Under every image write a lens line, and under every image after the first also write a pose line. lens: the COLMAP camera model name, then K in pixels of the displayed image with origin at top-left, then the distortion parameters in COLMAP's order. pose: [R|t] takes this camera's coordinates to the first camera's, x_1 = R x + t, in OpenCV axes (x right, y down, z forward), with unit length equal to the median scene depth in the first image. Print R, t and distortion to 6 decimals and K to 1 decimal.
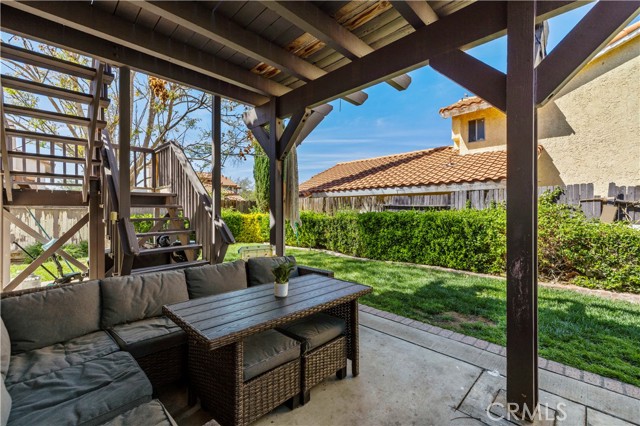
lens RADIAL K [[273.8, 0, 317.2], [0, 273.8, 214.5], [0, 0, 1]] dist [0.004211, -0.000181]
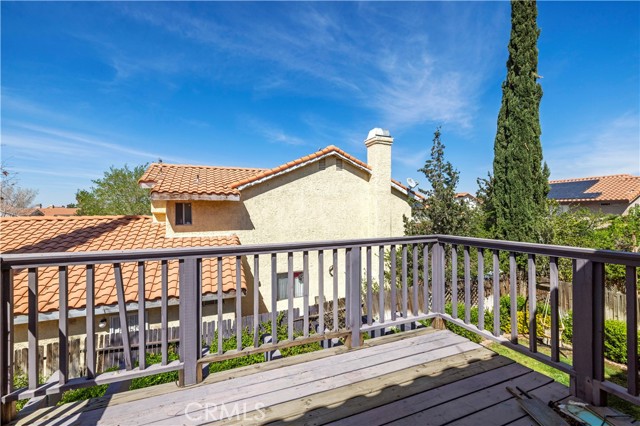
lens RADIAL K [[273.8, 0, 321.5], [0, 273.8, 212.2], [0, 0, 1]] dist [0.004211, -0.000181]
pose [[0.376137, -0.006397, 0.926542, -0.181774], [0.018132, 0.999836, -0.000458, -0.358504], [-0.926387, 0.016972, 0.376191, 0.188749]]
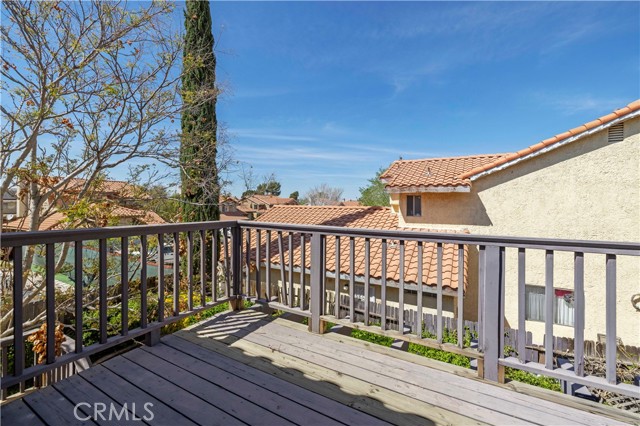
lens RADIAL K [[273.8, 0, 318.8], [0, 273.8, 206.0], [0, 0, 1]] dist [0.004211, -0.000181]
pose [[0.961637, 0.008172, 0.274204, -0.072280], [-0.007234, 0.999964, -0.004433, -0.352500], [-0.274231, 0.002279, 0.961661, 0.100255]]
